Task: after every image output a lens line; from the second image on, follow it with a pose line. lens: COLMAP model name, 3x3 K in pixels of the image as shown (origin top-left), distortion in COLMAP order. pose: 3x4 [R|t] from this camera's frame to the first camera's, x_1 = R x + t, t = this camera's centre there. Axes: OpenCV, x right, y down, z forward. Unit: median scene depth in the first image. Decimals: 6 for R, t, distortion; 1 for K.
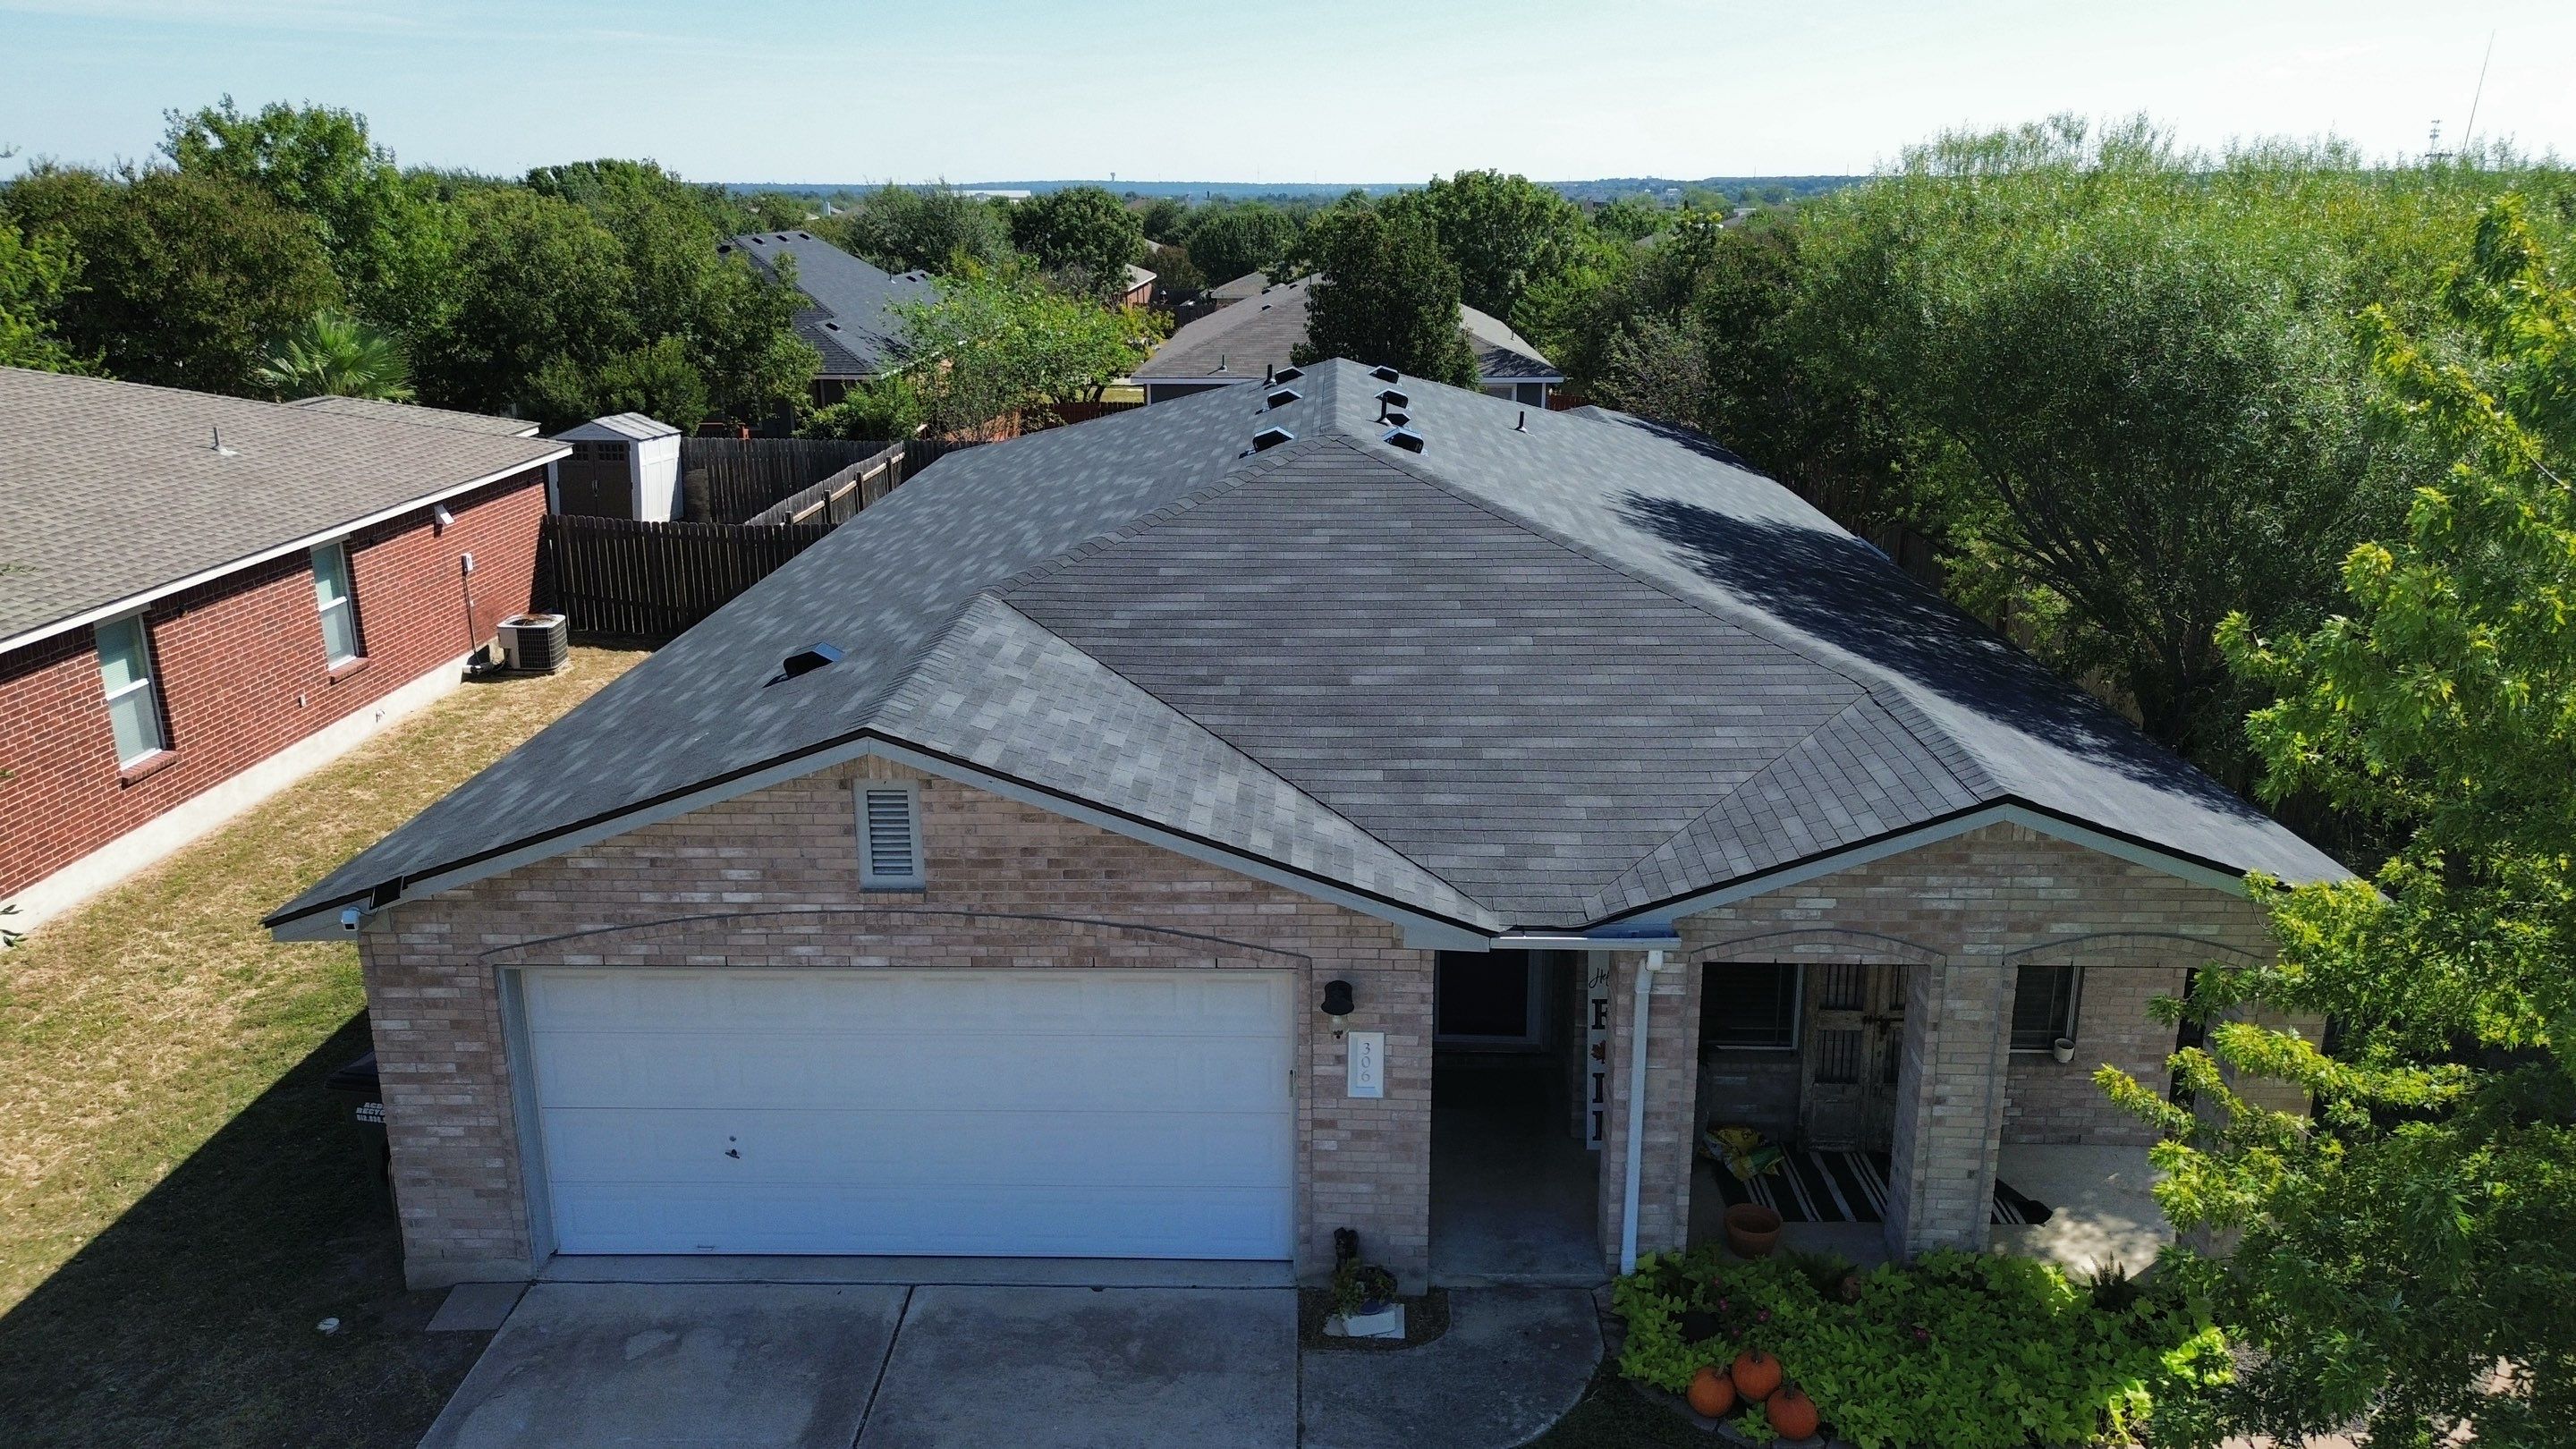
lens RADIAL K [[1838.2, 0, 1311.2], [0, 1838.2, 705.8], [0, 0, 1]] dist [0.062626, -0.057449]
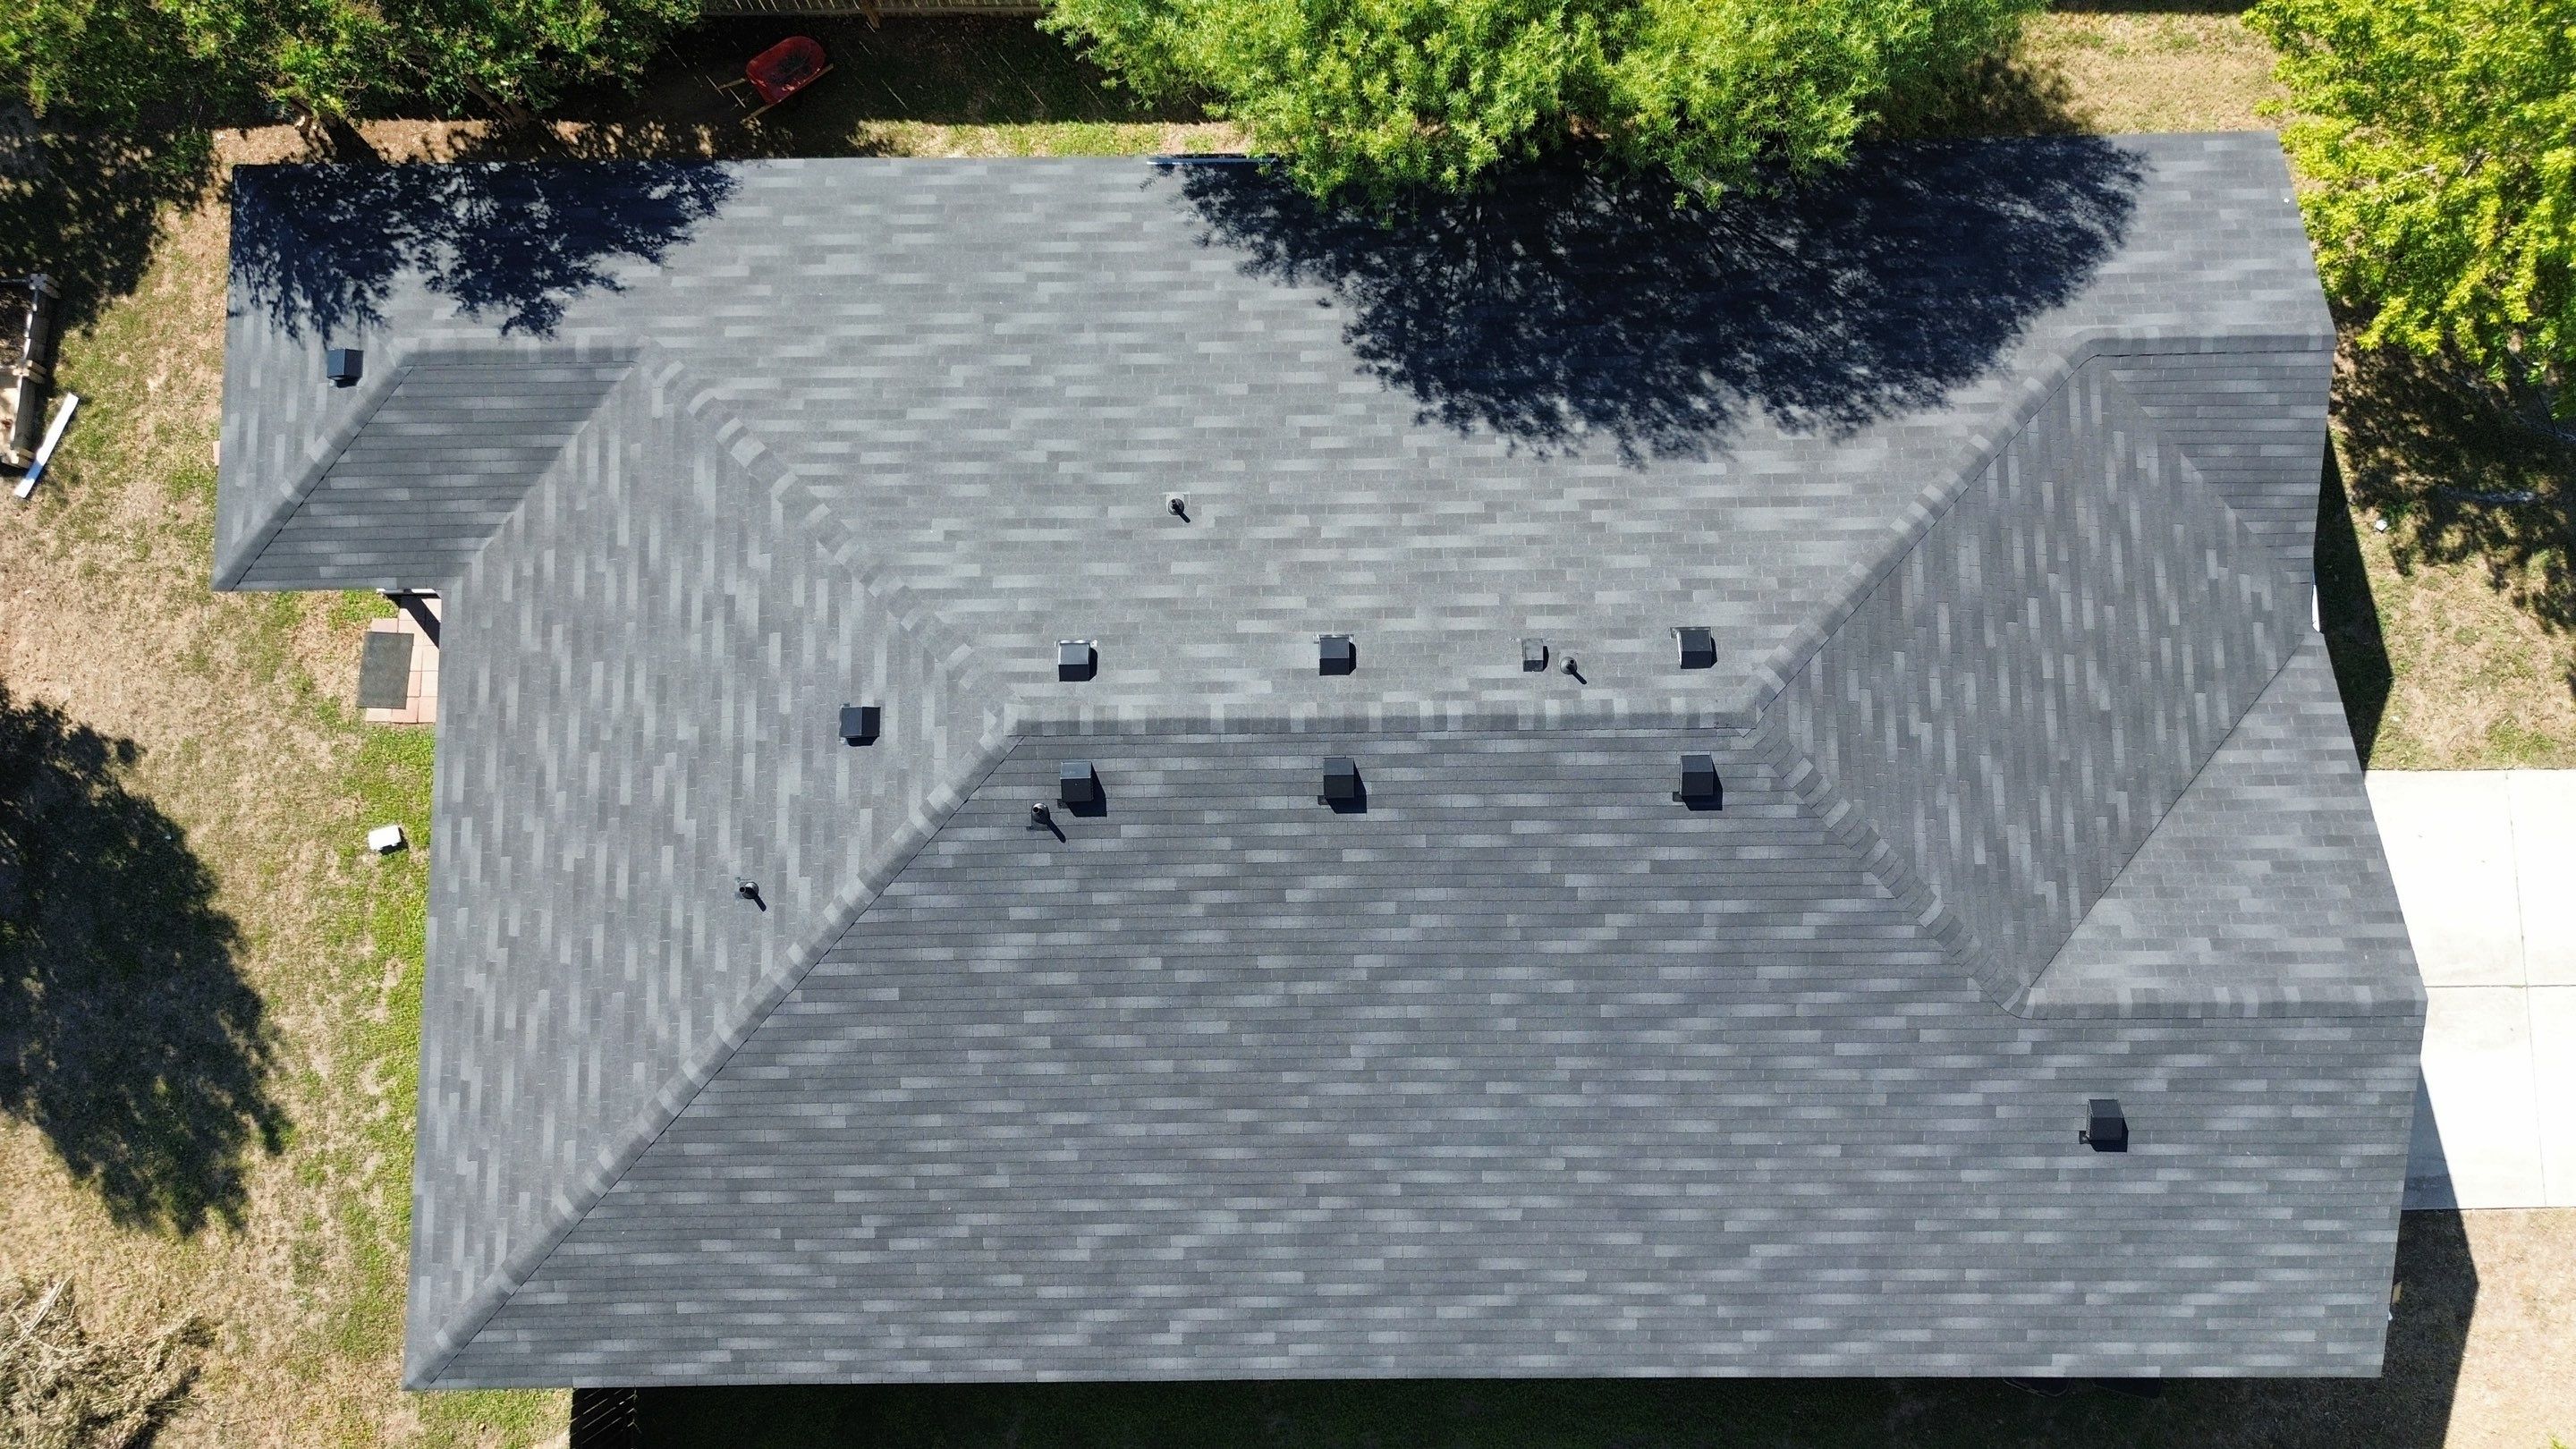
lens RADIAL K [[1838.2, 0, 1285.4], [0, 1838.2, 715.8], [0, 0, 1]] dist [0.062626, -0.057449]
pose [[-0.027304, -0.991773, 0.125064, -0.155647], [0.287973, 0.112002, 0.951066, -1.689803], [-0.957249, 0.061983, 0.282546, 1.340378]]
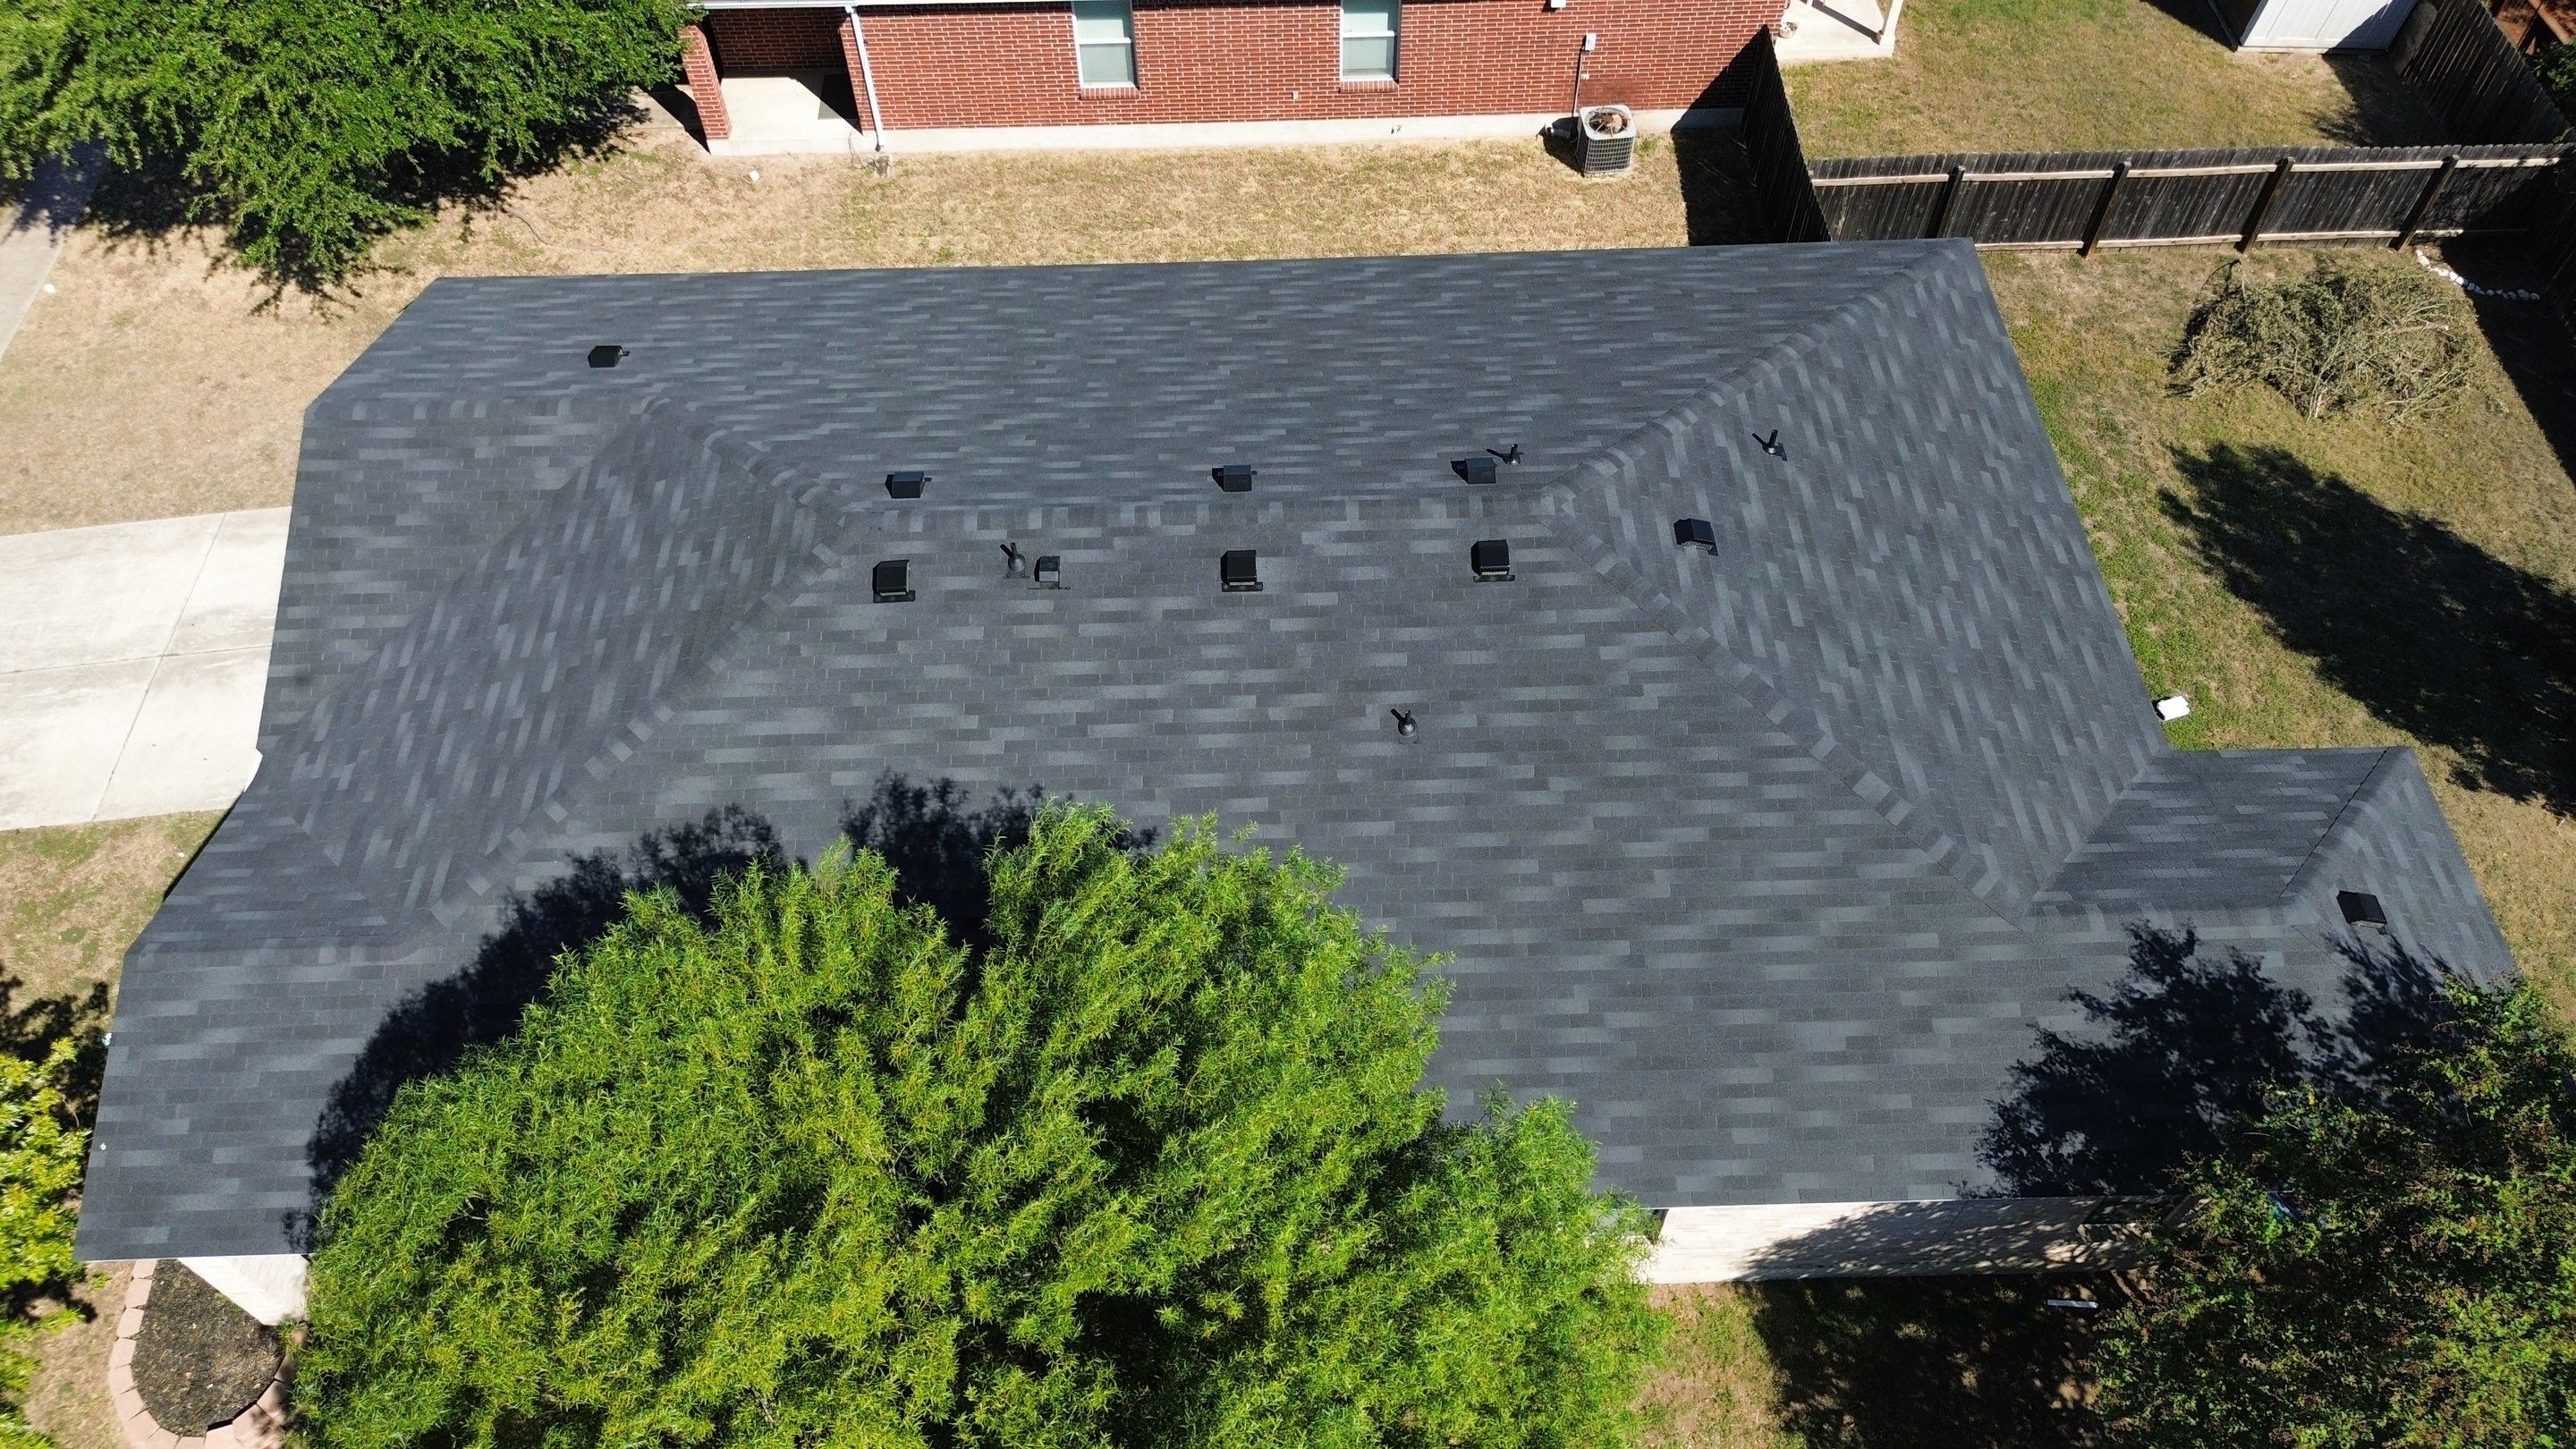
lens RADIAL K [[1838.2, 0, 1286.8], [0, 1838.2, 718.6], [0, 0, 1]] dist [0.062626, -0.057449]
pose [[0.044592, 0.802407, -0.595109, 1.081515], [-0.263800, 0.584016, 0.767682, -1.387646], [0.963546, 0.122758, 0.237717, 1.405846]]
